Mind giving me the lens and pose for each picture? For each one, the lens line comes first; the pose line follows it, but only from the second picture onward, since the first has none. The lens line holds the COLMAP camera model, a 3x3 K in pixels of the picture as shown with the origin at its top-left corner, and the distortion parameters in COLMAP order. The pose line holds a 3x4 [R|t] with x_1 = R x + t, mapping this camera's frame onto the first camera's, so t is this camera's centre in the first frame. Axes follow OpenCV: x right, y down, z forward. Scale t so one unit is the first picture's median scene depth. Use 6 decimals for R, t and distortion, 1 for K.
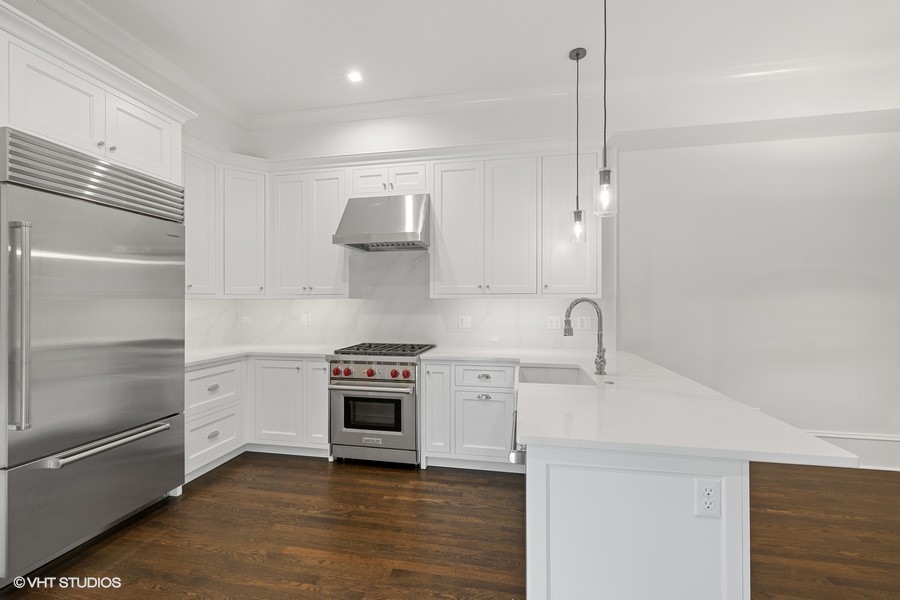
lens RADIAL K [[383.8, 0, 450.0], [0, 383.8, 300.0], [0, 0, 1]] dist [-0.000624, -0.000494]
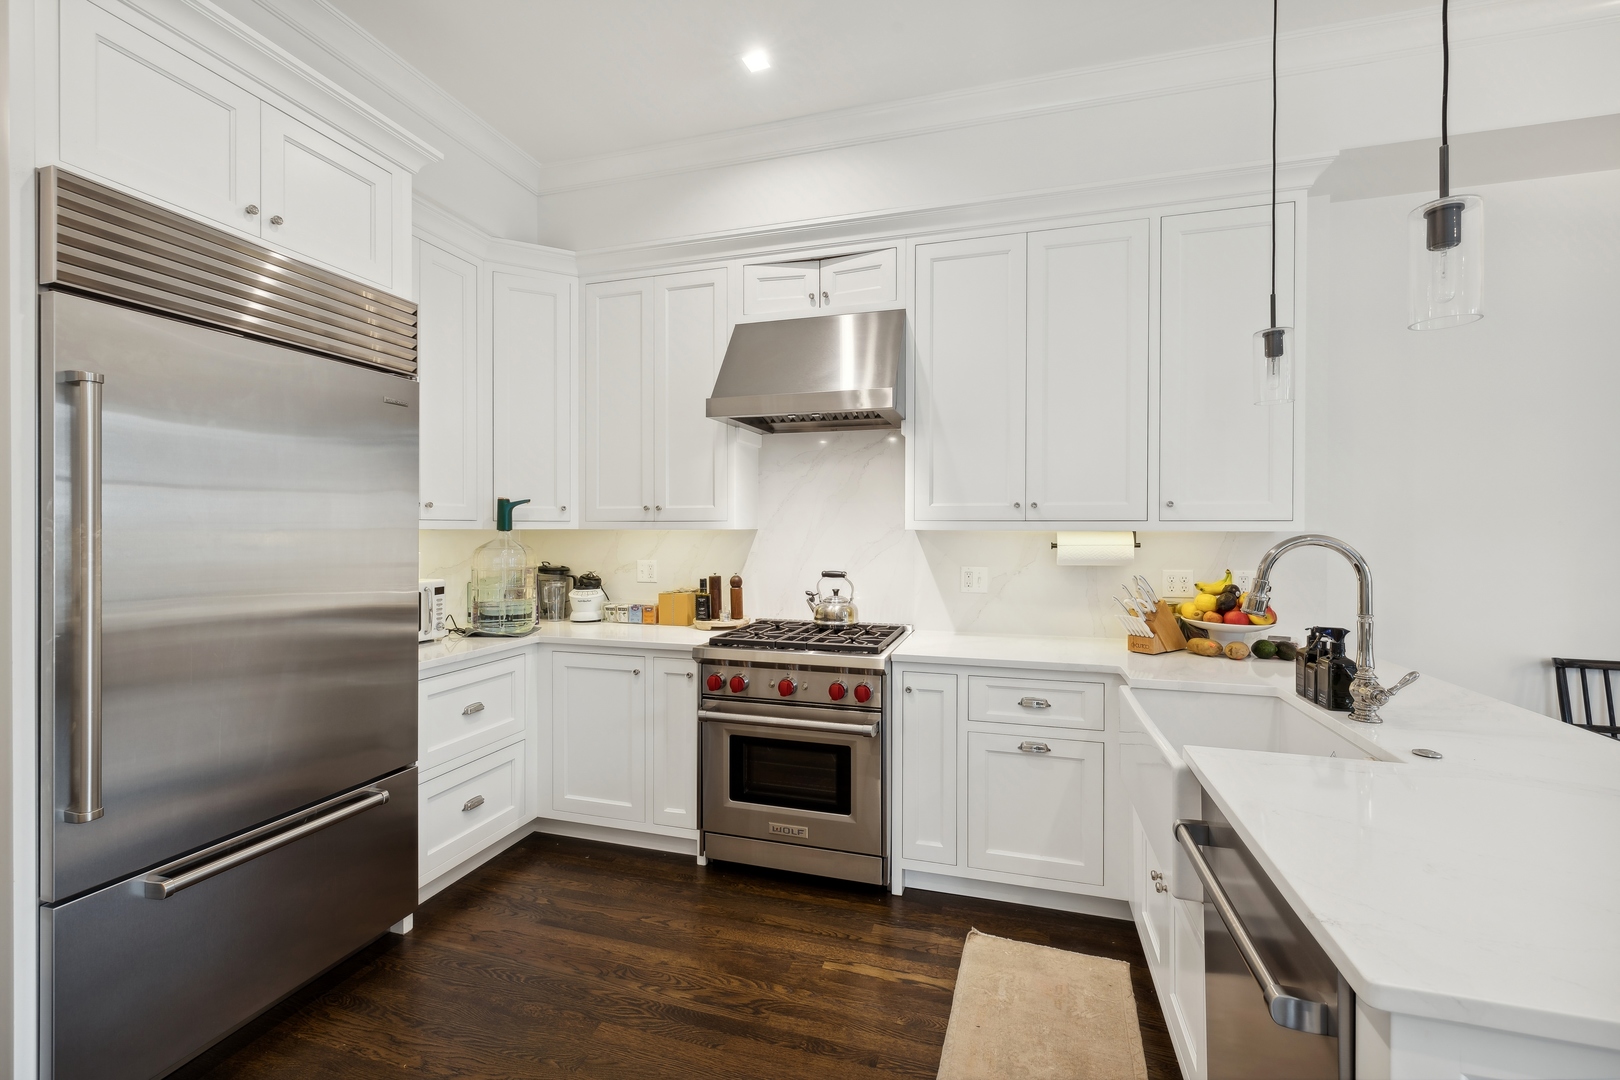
lens RADIAL K [[687.8, 0, 802.1], [0, 687.8, 523.9], [0, 0, 1]] dist [-0.002194, 0.000551]
pose [[0.994538, 0.001532, -0.104365, -0.101675], [-0.001494, 0.999999, 0.000447, -0.013347], [0.104365, -0.000288, 0.994539, 0.160826]]
